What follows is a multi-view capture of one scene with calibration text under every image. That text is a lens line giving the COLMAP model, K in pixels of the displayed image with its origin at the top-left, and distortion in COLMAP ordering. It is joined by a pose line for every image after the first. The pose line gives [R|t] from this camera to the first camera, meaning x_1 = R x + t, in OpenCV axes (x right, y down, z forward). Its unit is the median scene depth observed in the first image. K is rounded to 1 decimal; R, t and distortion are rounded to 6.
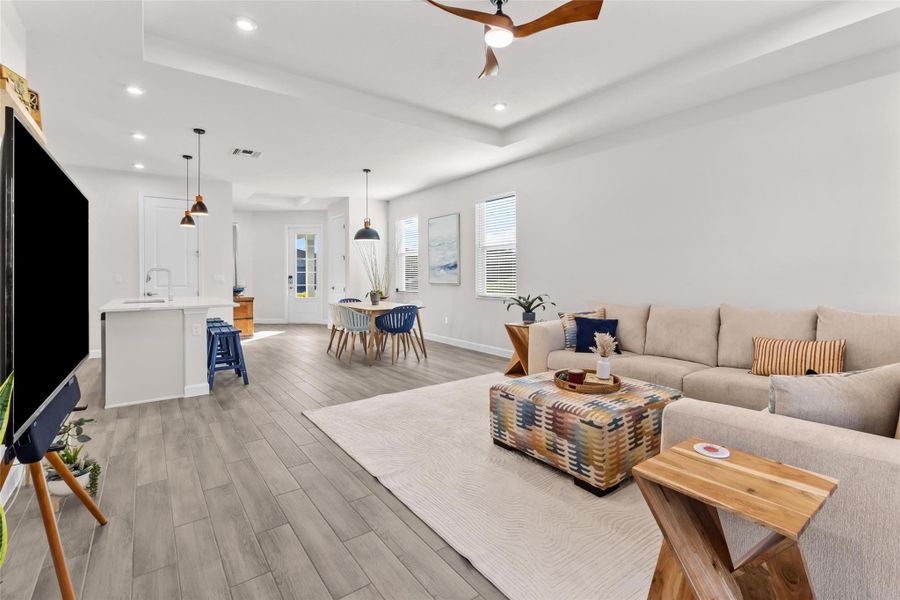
lens RADIAL K [[413.9, 0, 452.5], [0, 413.9, 271.3], [0, 0, 1]] dist [-0.000505, -0.000079]
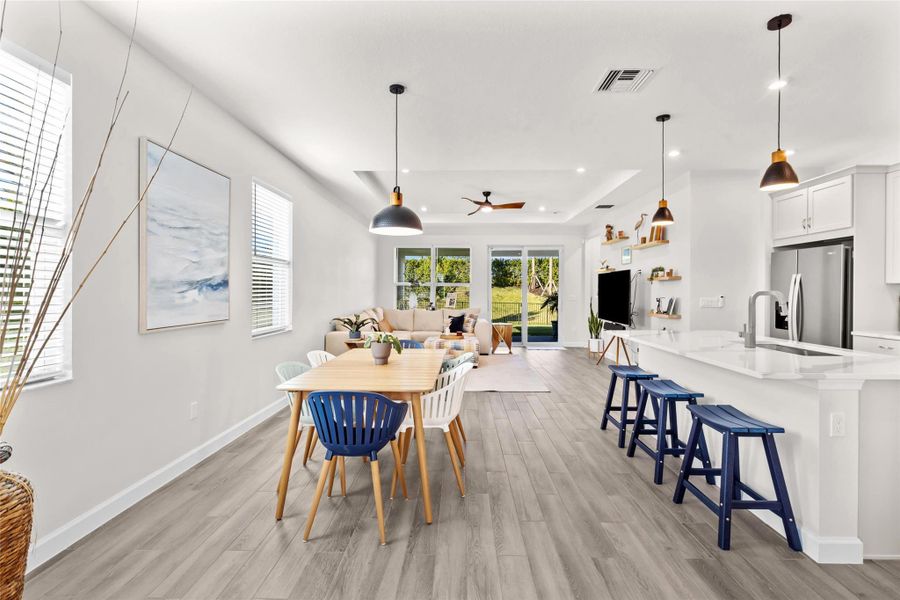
lens RADIAL K [[402.6, 0, 452.9], [0, 402.6, 295.5], [0, 0, 1]] dist [-0.001868, -0.000357]
pose [[-0.789929, -0.004070, 0.613185, -1.127145], [-0.003618, 0.999992, 0.001976, -0.001096], [-0.613188, -0.000657, -0.789937, 2.723497]]
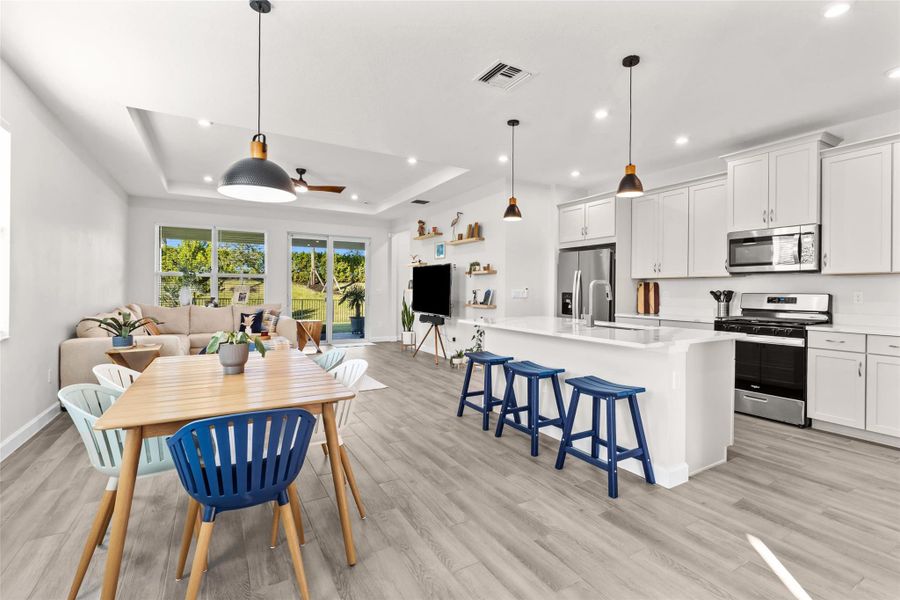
lens RADIAL K [[409.5, 0, 454.3], [0, 409.5, 293.7], [0, 0, 1]] dist [0.000569, -0.000068]
pose [[-0.994424, -0.004114, 0.105372, -0.852326], [-0.003871, 0.999989, 0.002504, 0.023359], [-0.105381, 0.002082, -0.994430, 2.741164]]
